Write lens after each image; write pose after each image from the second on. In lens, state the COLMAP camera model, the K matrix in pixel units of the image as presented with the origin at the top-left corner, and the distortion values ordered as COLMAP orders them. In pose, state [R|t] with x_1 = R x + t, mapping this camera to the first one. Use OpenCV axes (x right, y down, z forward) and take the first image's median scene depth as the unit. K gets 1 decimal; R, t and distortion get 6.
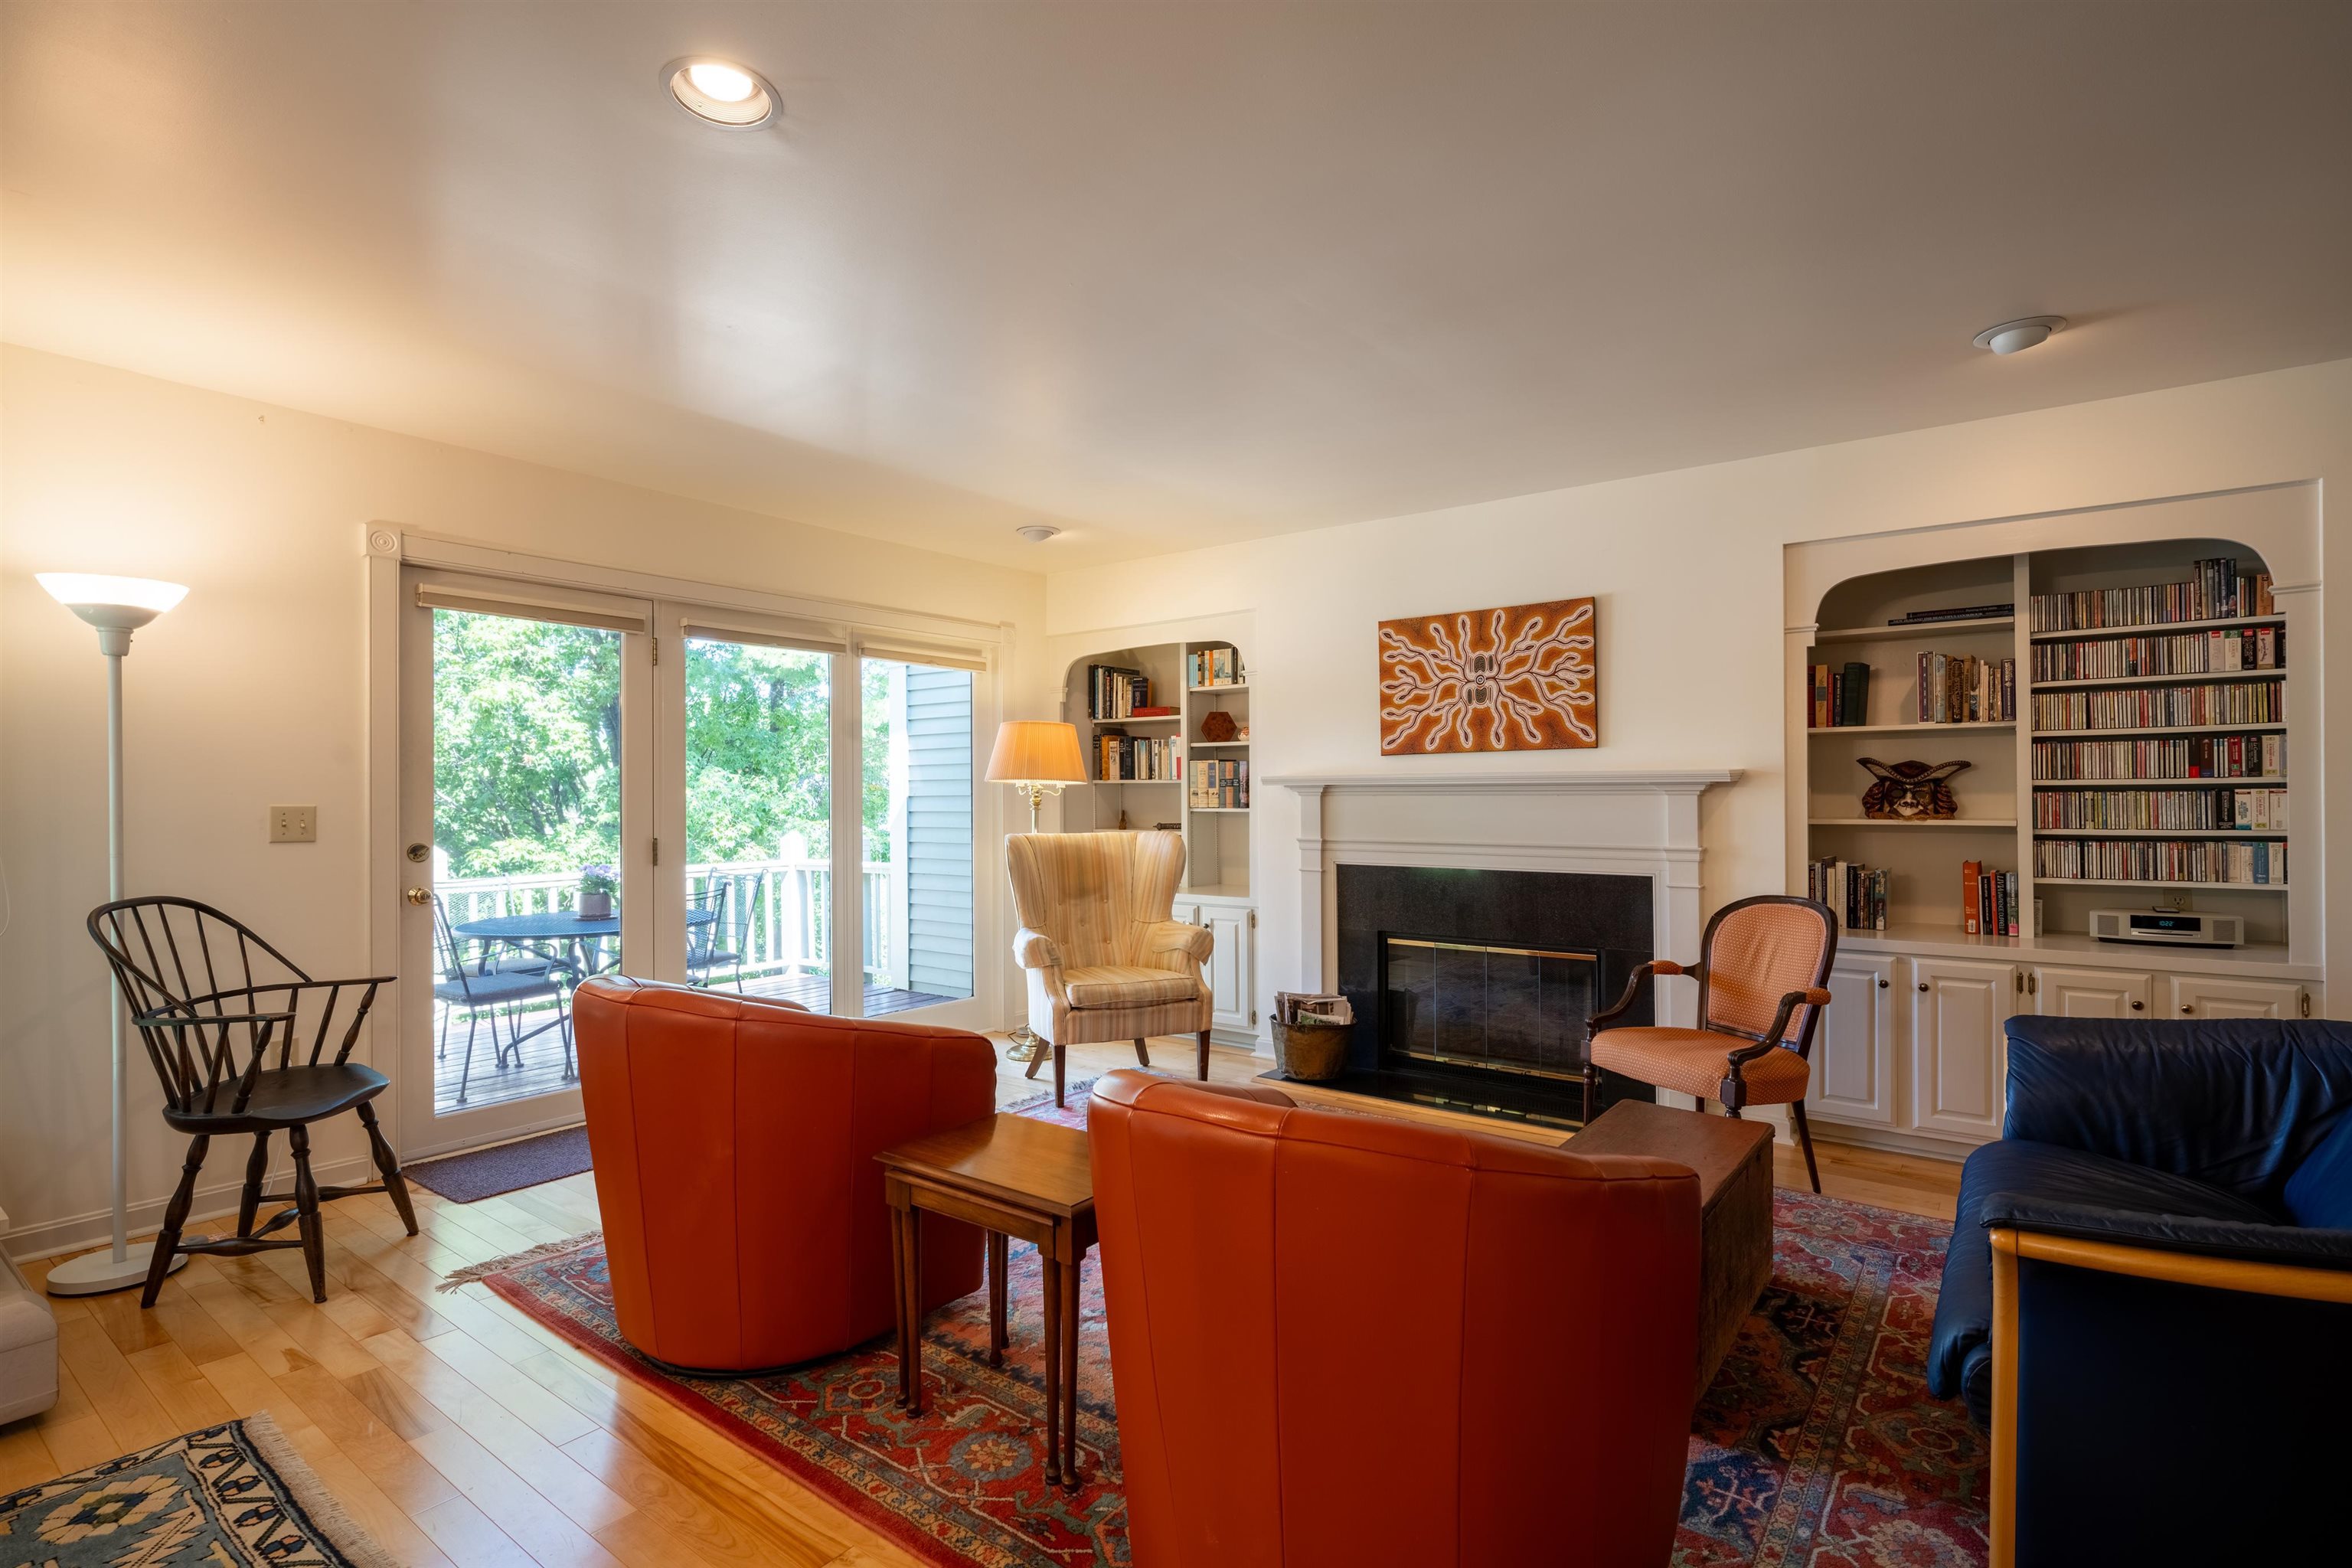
lens RADIAL K [[1117.8, 0, 1168.5], [0, 1117.8, 790.9], [0, 0, 1]] dist [0.000610, 0.000241]
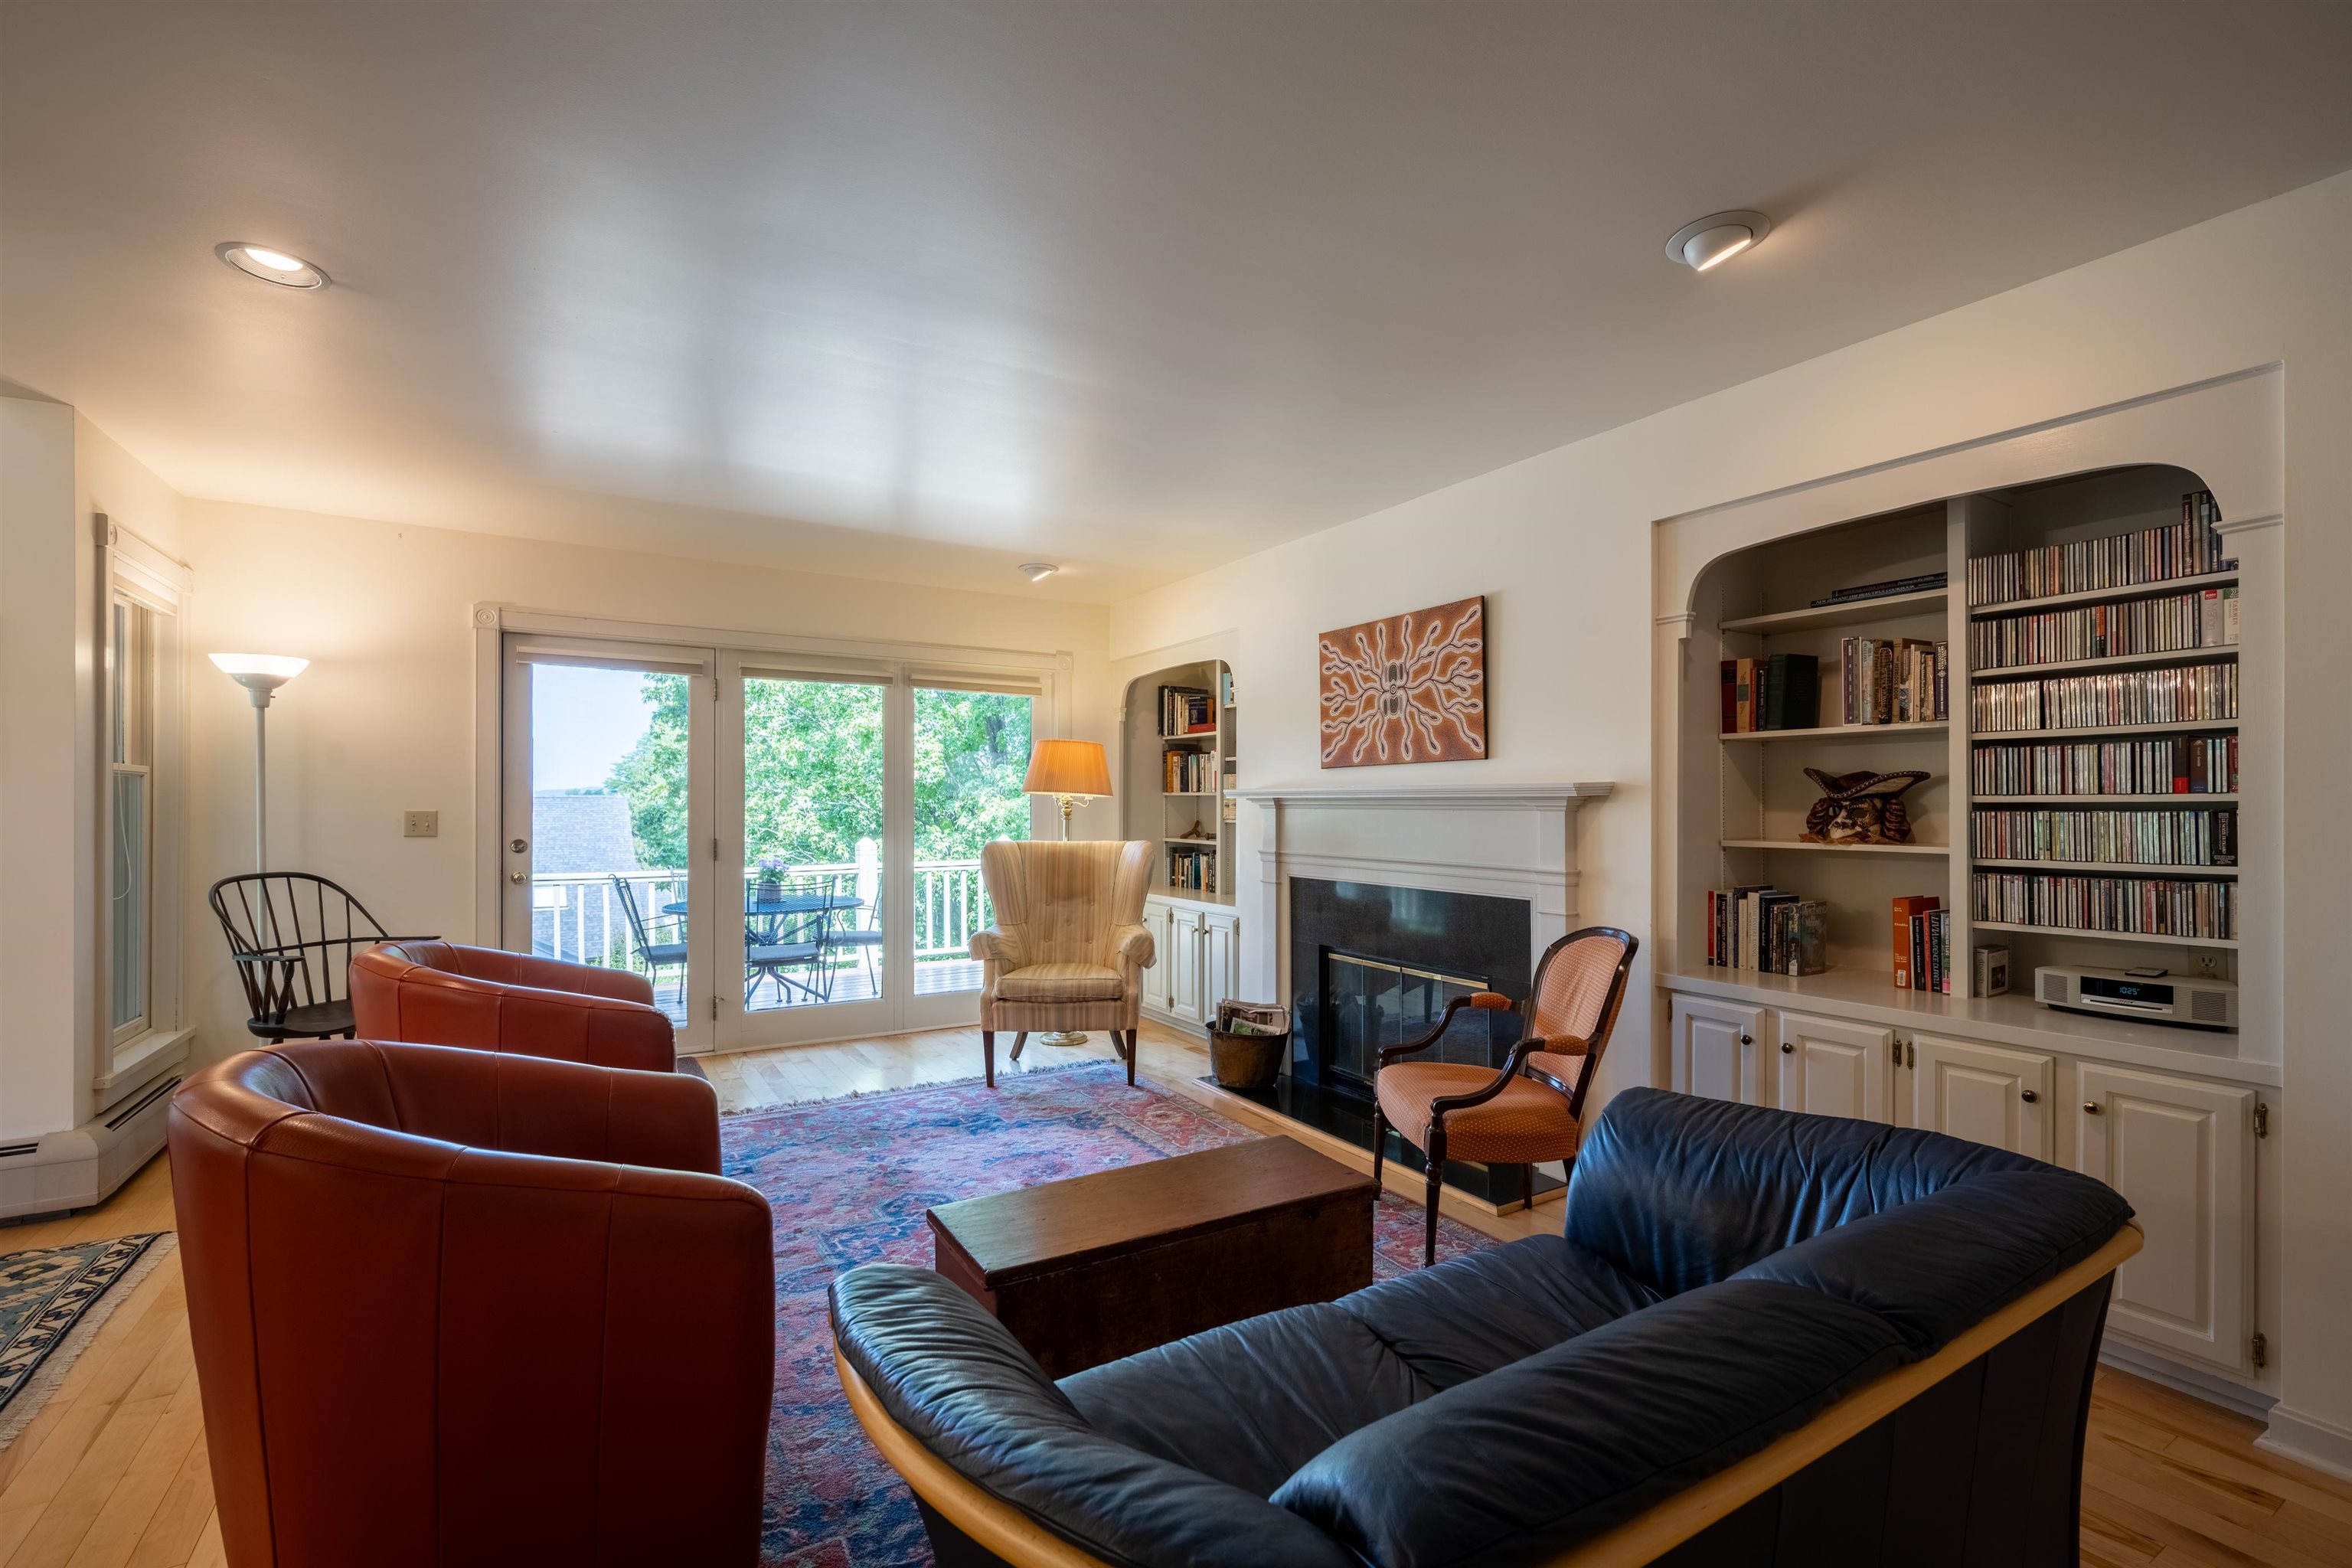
lens RADIAL K [[1025.0, 0, 1170.1], [0, 1025.0, 804.8], [0, 0, 1]] dist [-0.000310, -0.000609]
pose [[0.932824, 0.006073, -0.360282, 0.488474], [-0.004861, 0.999979, 0.004270, -0.003390], [0.360300, -0.002231, 0.932834, 0.127910]]
